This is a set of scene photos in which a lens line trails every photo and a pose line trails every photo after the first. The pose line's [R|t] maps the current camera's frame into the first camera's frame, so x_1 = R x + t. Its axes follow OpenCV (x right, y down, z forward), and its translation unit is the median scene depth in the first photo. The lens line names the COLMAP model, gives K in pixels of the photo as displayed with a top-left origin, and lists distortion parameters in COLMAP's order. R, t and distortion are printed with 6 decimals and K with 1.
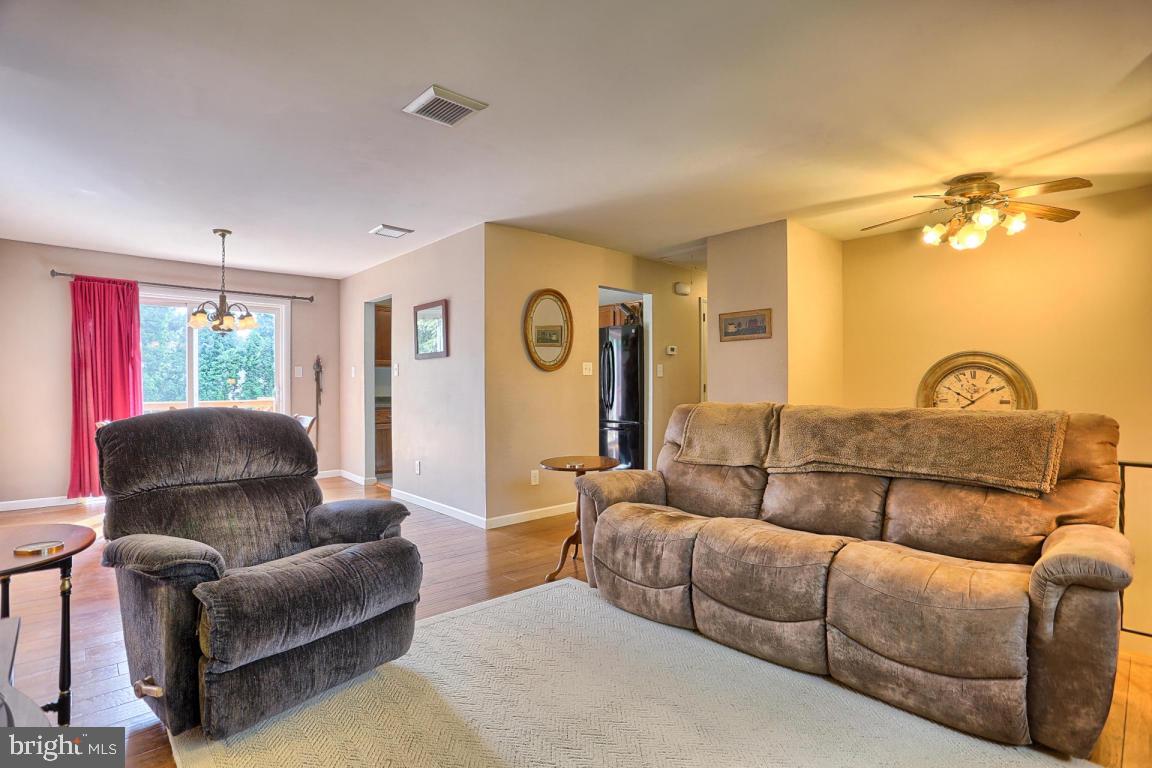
lens RADIAL K [[559.5, 0, 581.9], [0, 559.5, 387.6], [0, 0, 1]] dist [-0.082801, 0.034181]
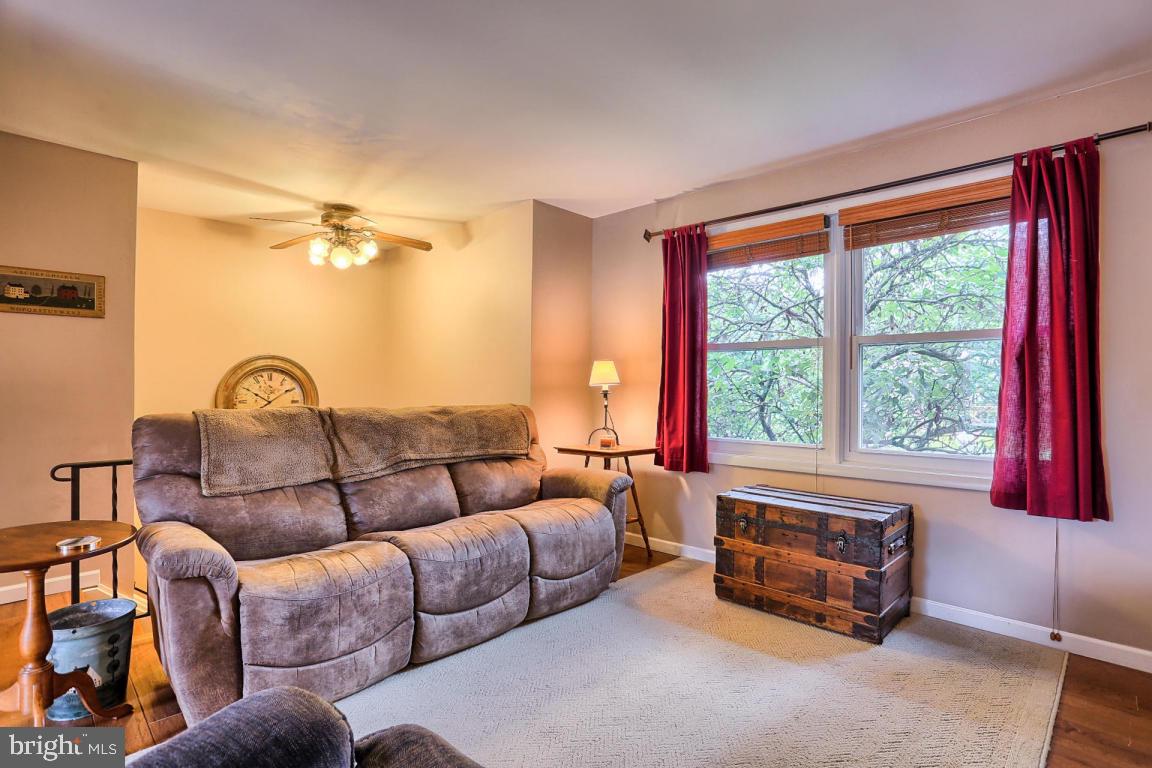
lens RADIAL K [[559.5, 0, 581.9], [0, 559.5, 387.6], [0, 0, 1]] dist [-0.082801, 0.034181]
pose [[-0.044133, 0.004447, 0.999016, -0.386304], [-0.003090, 0.999985, -0.004588, 0.000673], [-0.999021, -0.003290, -0.044119, 0.436204]]
